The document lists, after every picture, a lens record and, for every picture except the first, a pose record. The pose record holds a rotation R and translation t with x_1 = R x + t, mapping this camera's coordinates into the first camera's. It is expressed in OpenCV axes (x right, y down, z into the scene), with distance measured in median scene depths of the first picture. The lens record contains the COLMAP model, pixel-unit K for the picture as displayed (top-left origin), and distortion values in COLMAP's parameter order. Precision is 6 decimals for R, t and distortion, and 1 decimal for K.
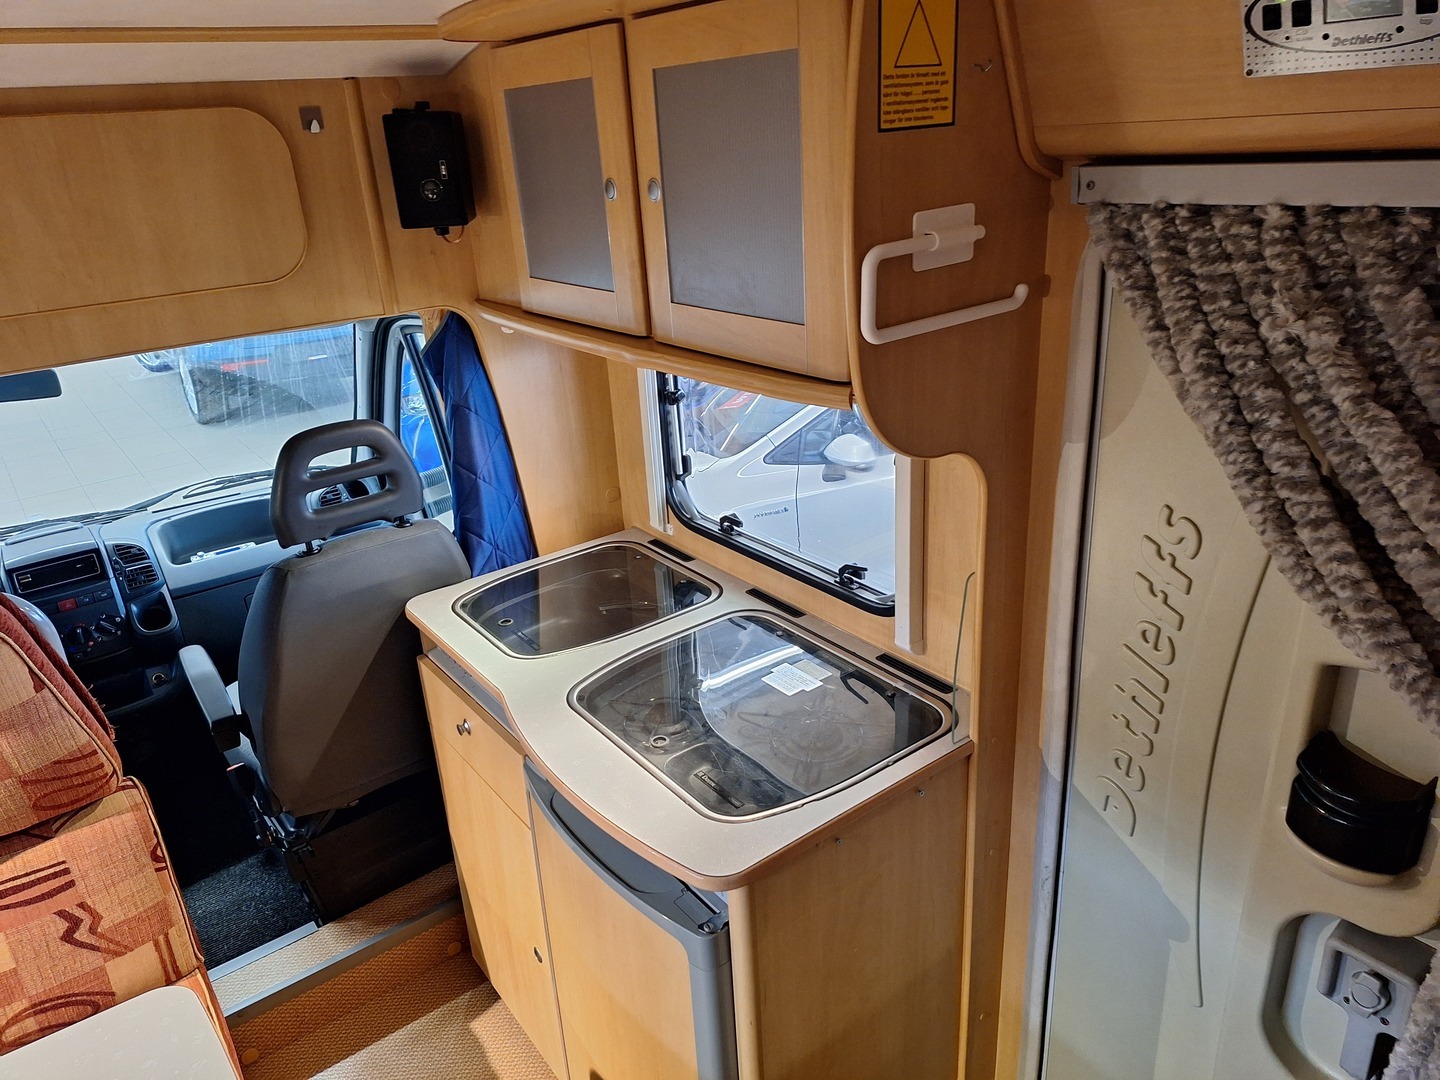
lens RADIAL K [[1006.2, 0, 716.8], [0, 1006.2, 536.1], [0, 0, 1]] dist [0.072446, -0.076946]
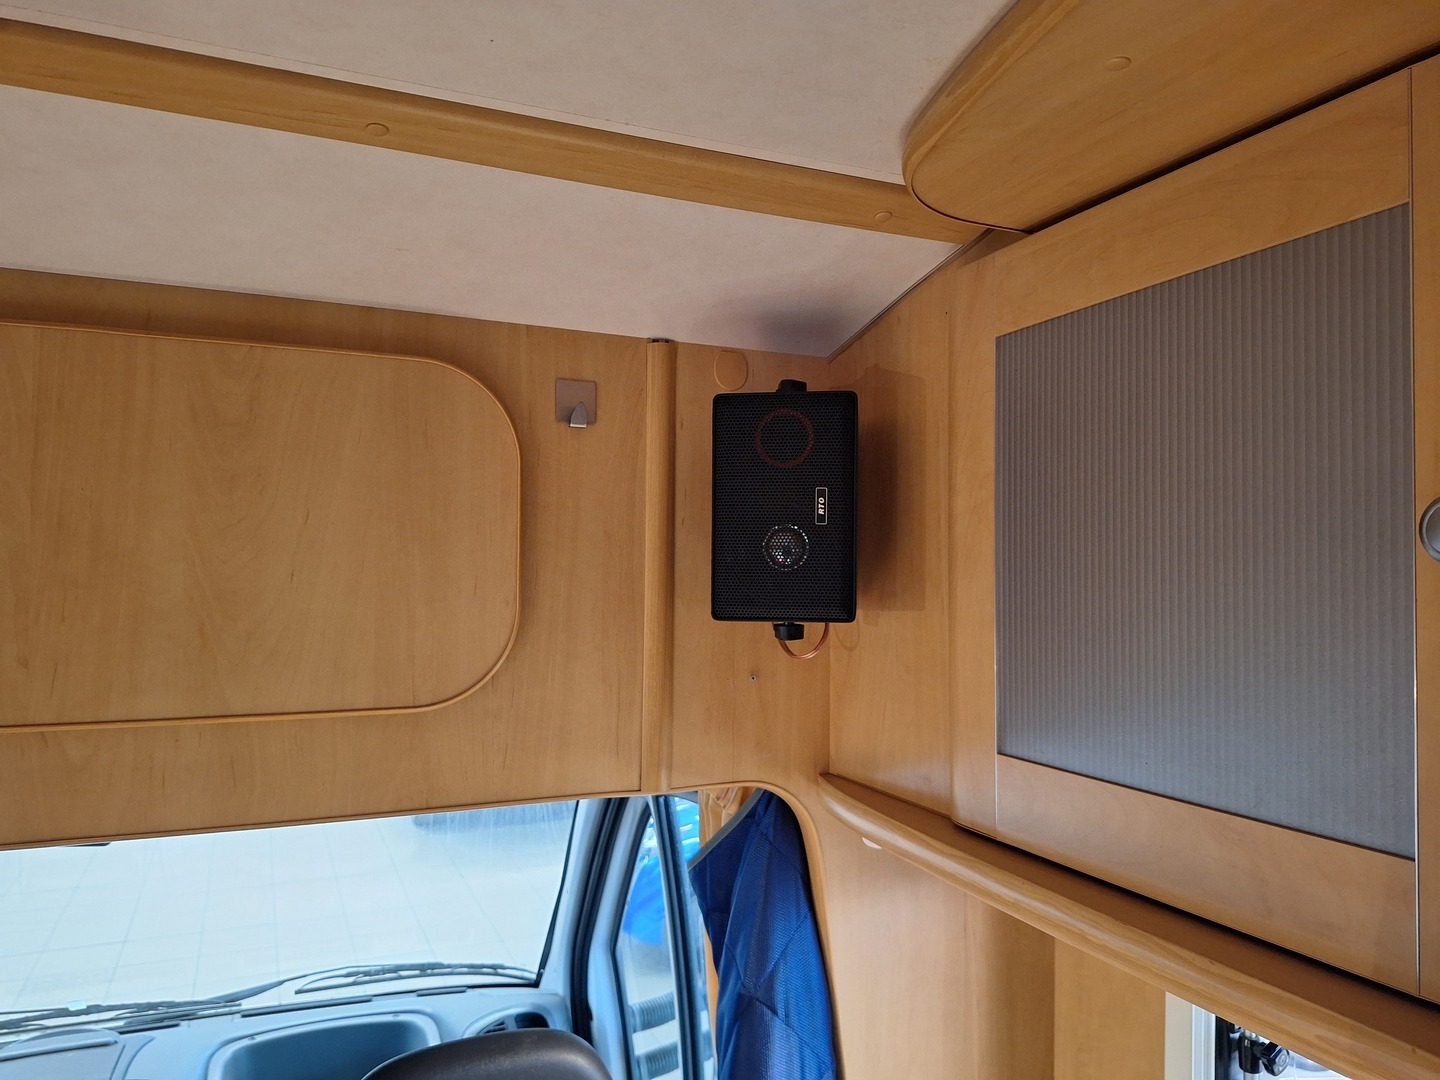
lens RADIAL K [[1006.2, 0, 716.8], [0, 1006.2, 536.1], [0, 0, 1]] dist [0.072446, -0.076946]
pose [[0.971108, 0.058868, -0.231265, -0.185024], [-0.147302, 0.910315, -0.386819, -0.145533], [0.187753, 0.409709, 0.892685, 0.524372]]
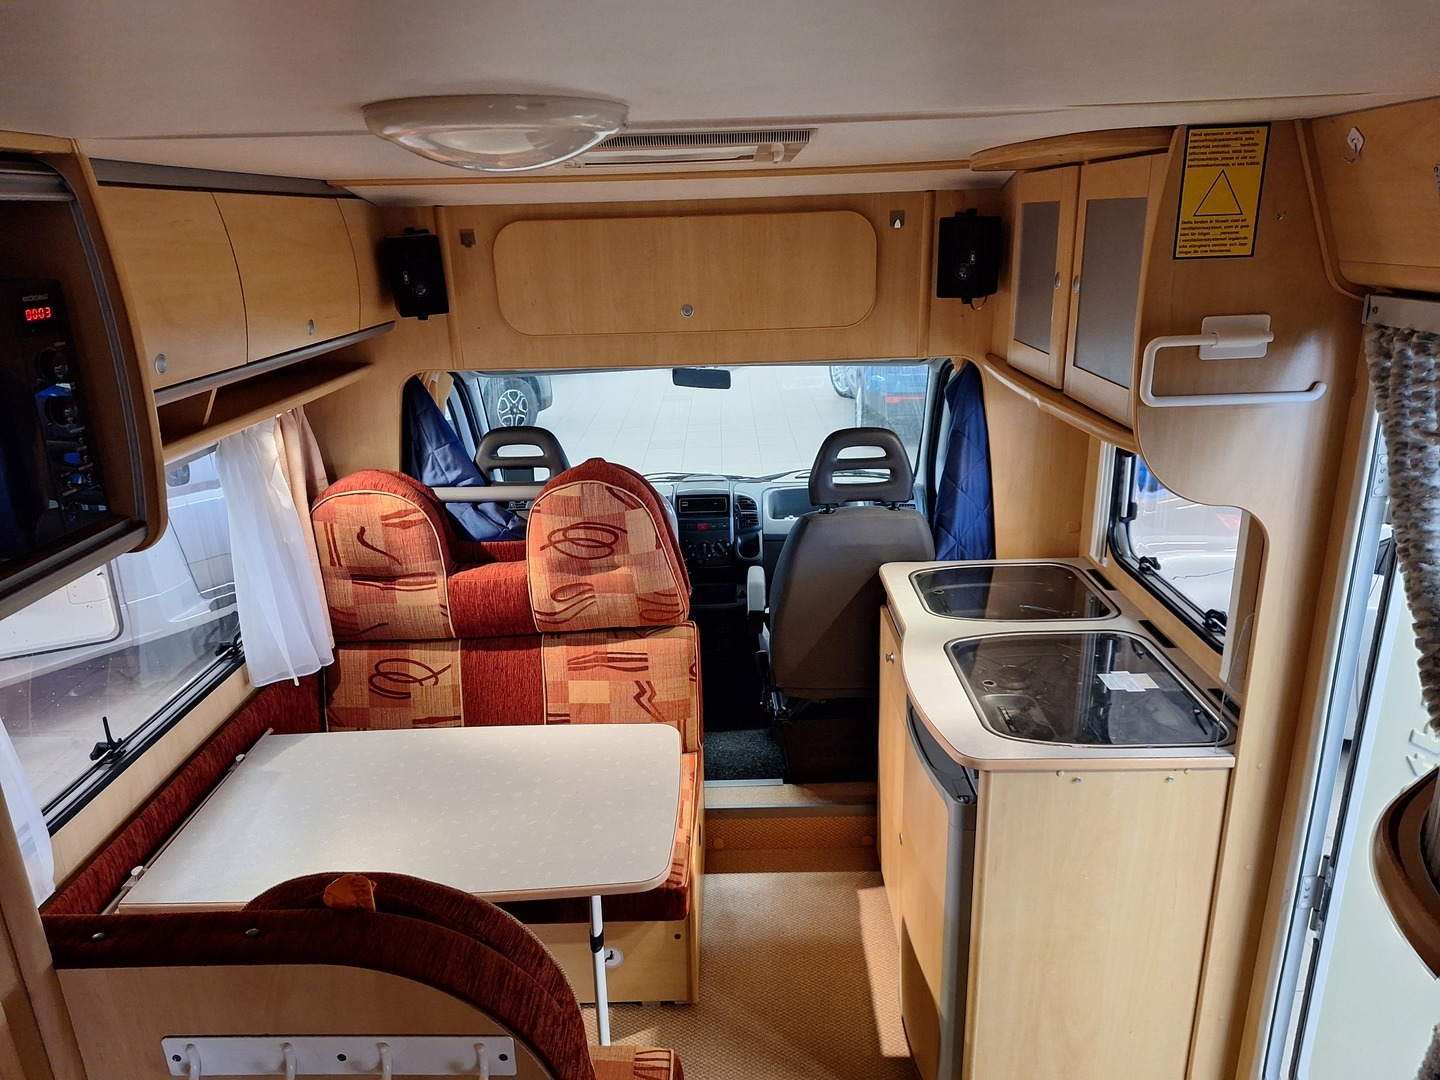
lens RADIAL K [[1009.1, 0, 723.3], [0, 1009.1, 569.8], [0, 0, 1]] dist [0.109856, -0.119764]
pose [[0.796750, 0.233041, -0.557568, 0.300671], [-0.245815, 0.967852, 0.053261, 0.054442], [0.552055, 0.094623, 0.828421, -0.269635]]
